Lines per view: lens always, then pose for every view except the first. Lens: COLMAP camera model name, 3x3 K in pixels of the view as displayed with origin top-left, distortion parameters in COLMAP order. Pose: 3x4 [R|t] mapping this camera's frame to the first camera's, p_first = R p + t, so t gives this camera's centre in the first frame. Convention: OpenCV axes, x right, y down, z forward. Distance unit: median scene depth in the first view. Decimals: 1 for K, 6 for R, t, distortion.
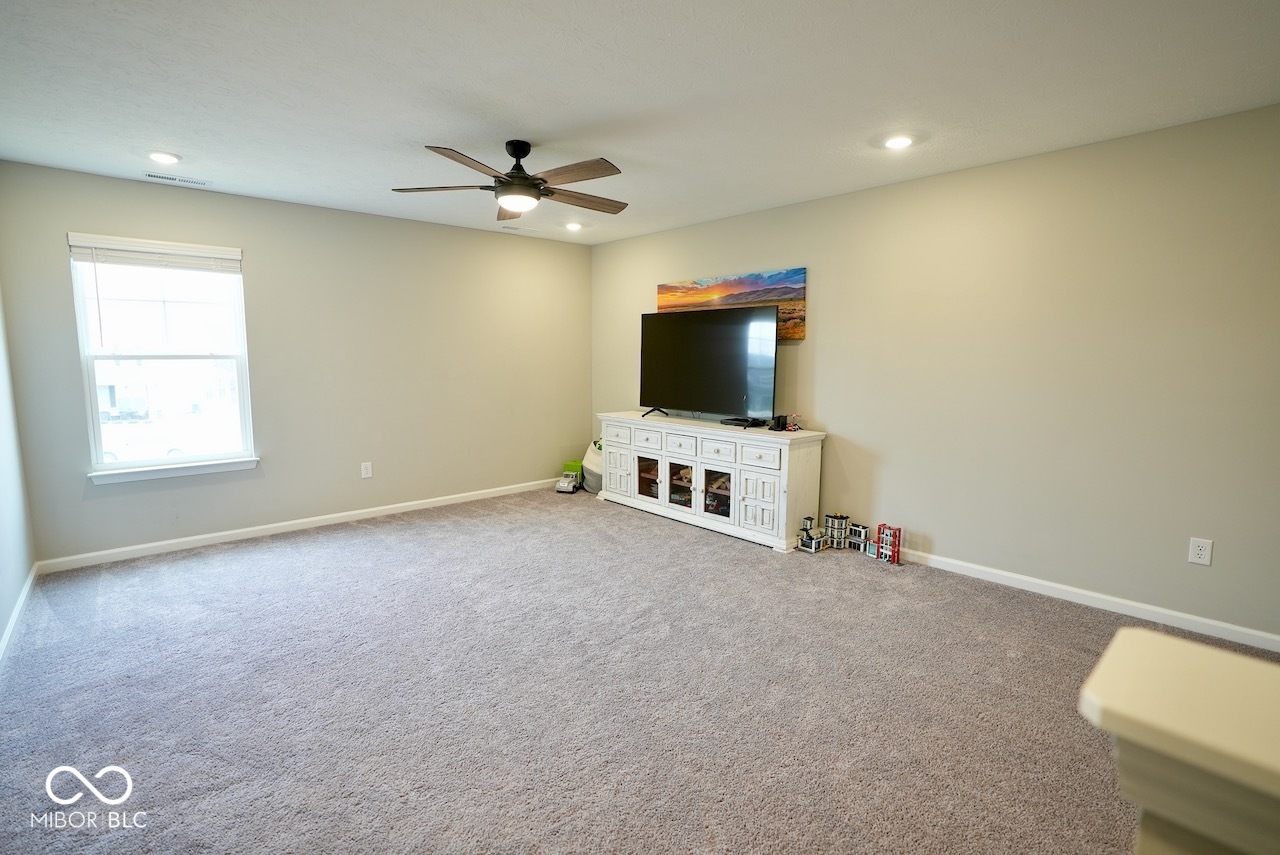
lens RADIAL K [[620.2, 0, 641.0], [0, 620.2, 420.4], [0, 0, 1]] dist [-0.000552, 0.000055]
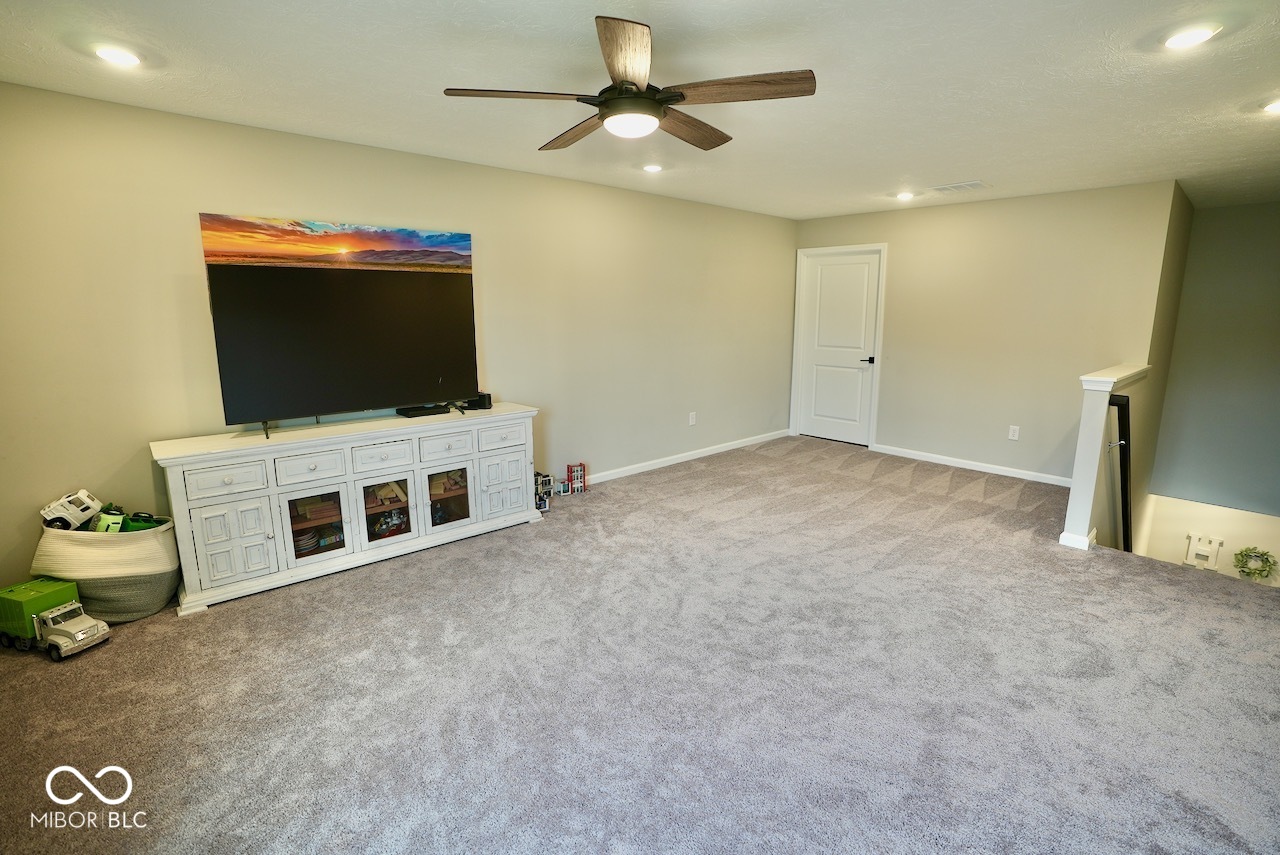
lens RADIAL K [[603.8, 0, 640.0], [0, 603.8, 427.5], [0, 0, 1]] dist [-0.000114, 0.000021]
pose [[0.008797, -0.189927, 0.981759, -0.617778], [0.120447, 0.974850, 0.187511, -0.089907], [-0.992681, 0.116600, 0.031452, 0.668798]]
